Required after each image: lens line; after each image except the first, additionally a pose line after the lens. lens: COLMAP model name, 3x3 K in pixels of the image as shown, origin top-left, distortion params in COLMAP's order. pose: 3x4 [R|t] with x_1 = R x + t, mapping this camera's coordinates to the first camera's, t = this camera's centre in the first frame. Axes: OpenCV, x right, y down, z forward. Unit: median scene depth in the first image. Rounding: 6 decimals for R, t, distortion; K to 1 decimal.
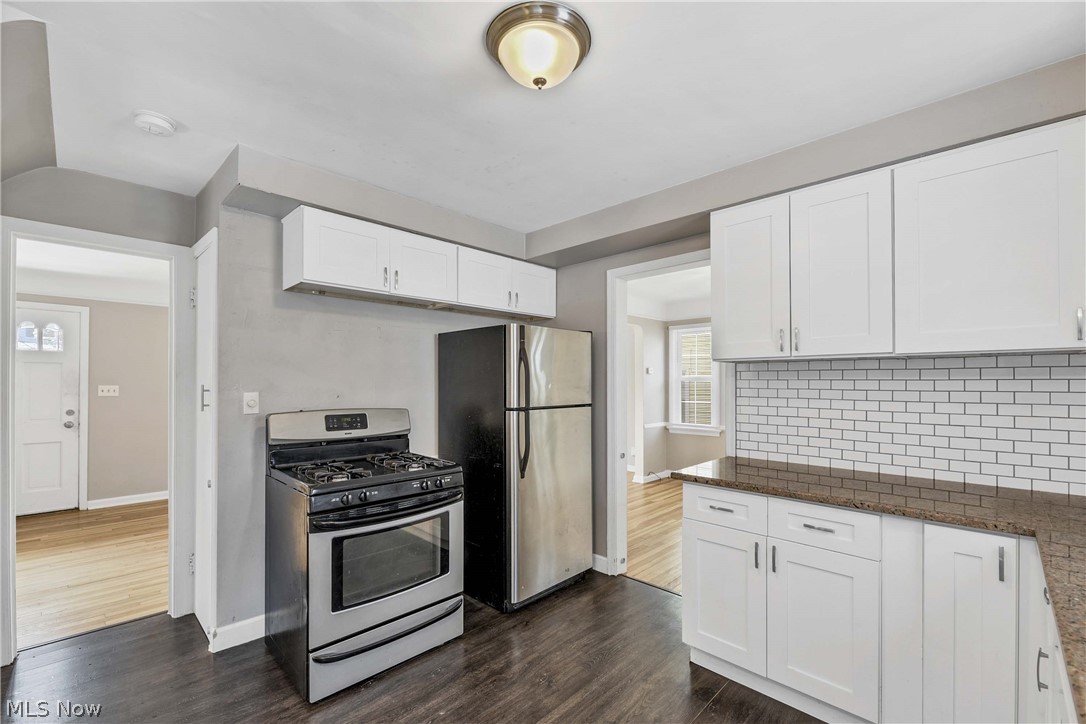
lens RADIAL K [[464.4, 0, 540.6], [0, 464.4, 381.5], [0, 0, 1]] dist [0.000672, 0.000009]
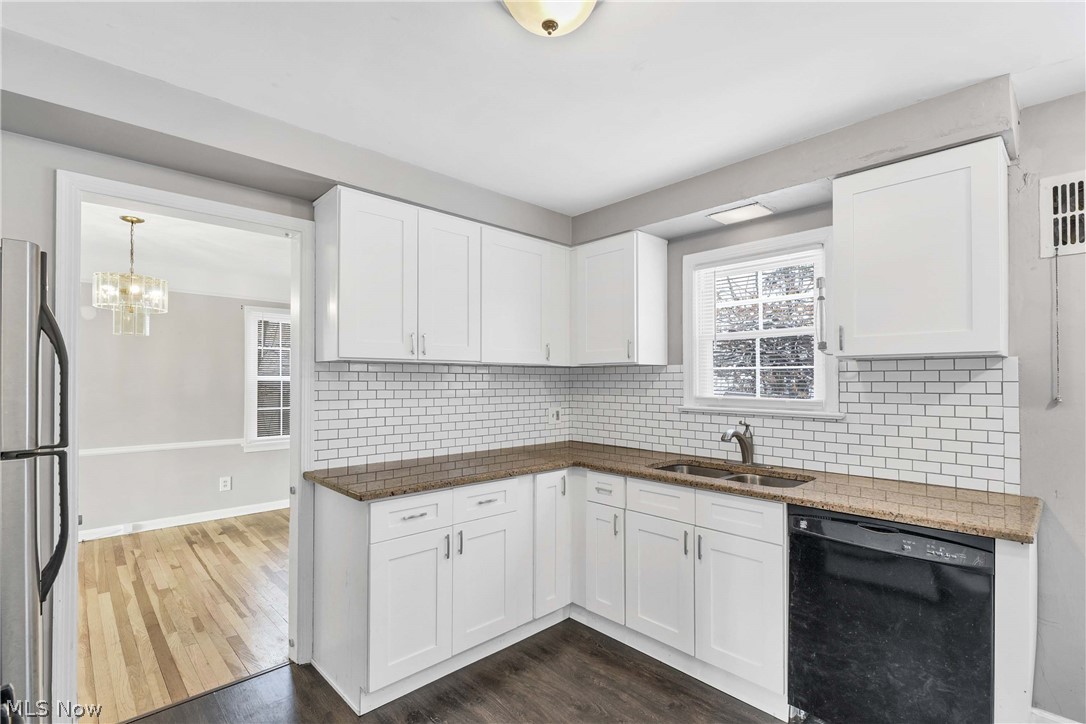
lens RADIAL K [[499.5, 0, 563.9], [0, 499.5, 373.2], [0, 0, 1]] dist [-0.000461, -0.000210]
pose [[0.000444, 0.014710, 0.999892, -0.633325], [-0.001670, 0.999890, -0.014709, -0.006027], [-0.999999, -0.001663, 0.000469, 0.683165]]
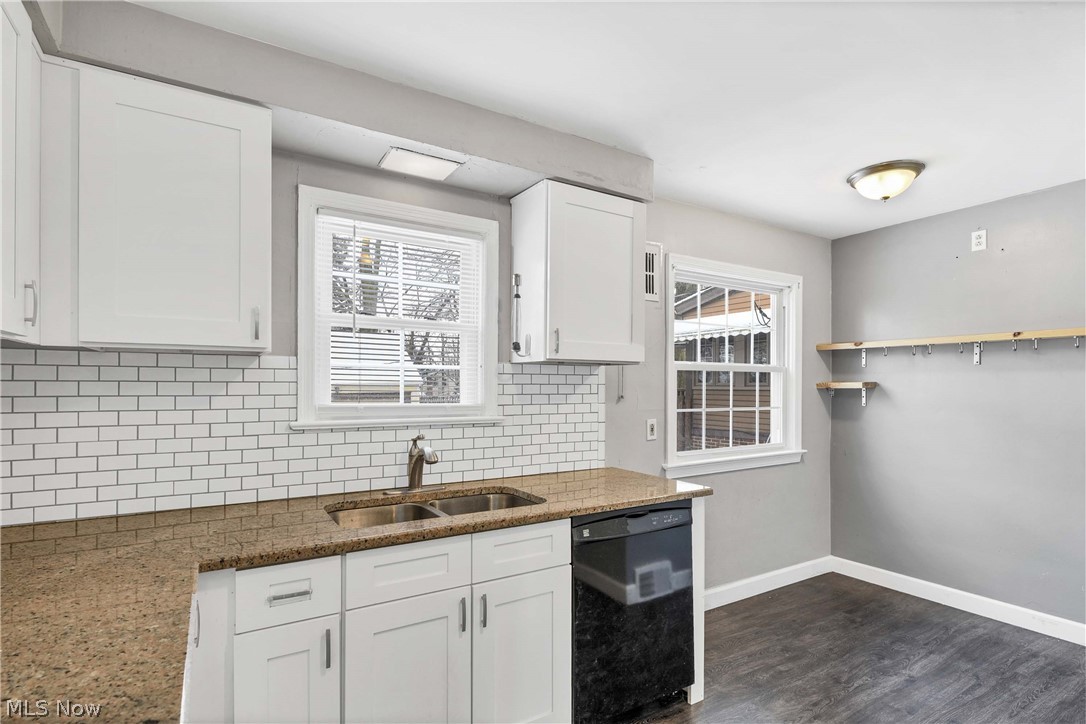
lens RADIAL K [[520.2, 0, 537.4], [0, 520.2, 381.5], [0, 0, 1]] dist [0.001743, 0.000109]
pose [[-0.971533, -0.006231, 0.236823, 0.159464], [-0.007403, 0.999964, -0.004061, -0.006148], [-0.236789, -0.005699, -0.971544, 1.160242]]
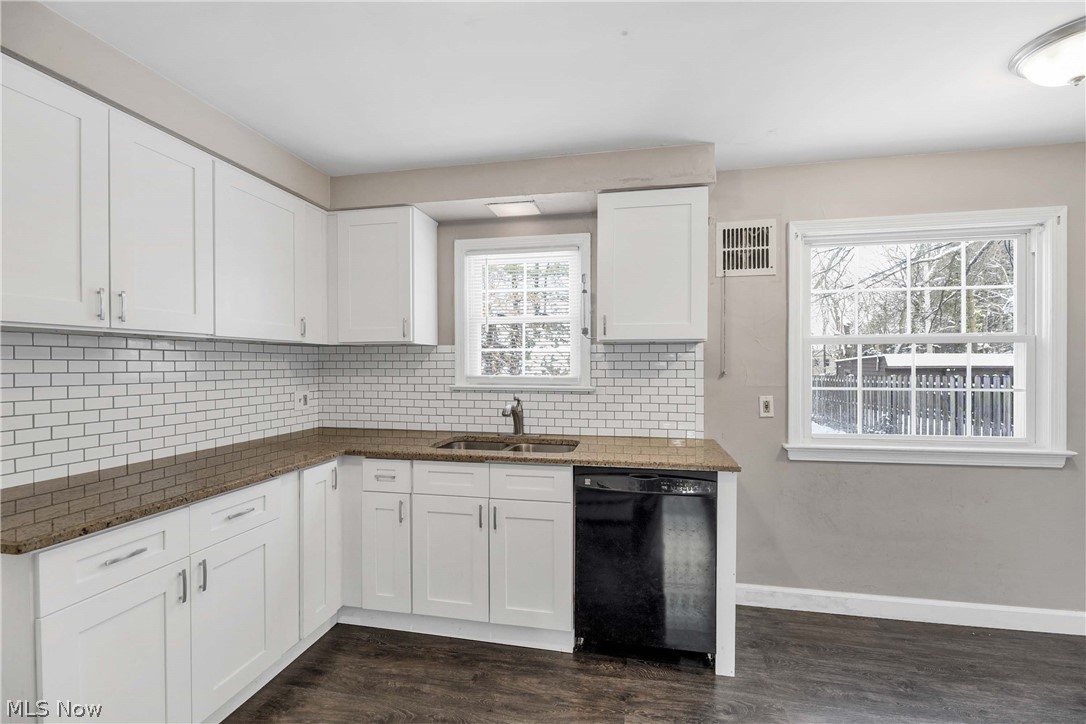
lens RADIAL K [[442.4, 0, 559.8], [0, 442.4, 365.2], [0, 0, 1]] dist [-0.003559, -0.000697]
pose [[-0.570219, -0.003652, 0.821484, -0.460626], [-0.000586, 0.999992, 0.004039, 0.001862], [-0.821492, 0.001821, -0.570217, 0.837584]]
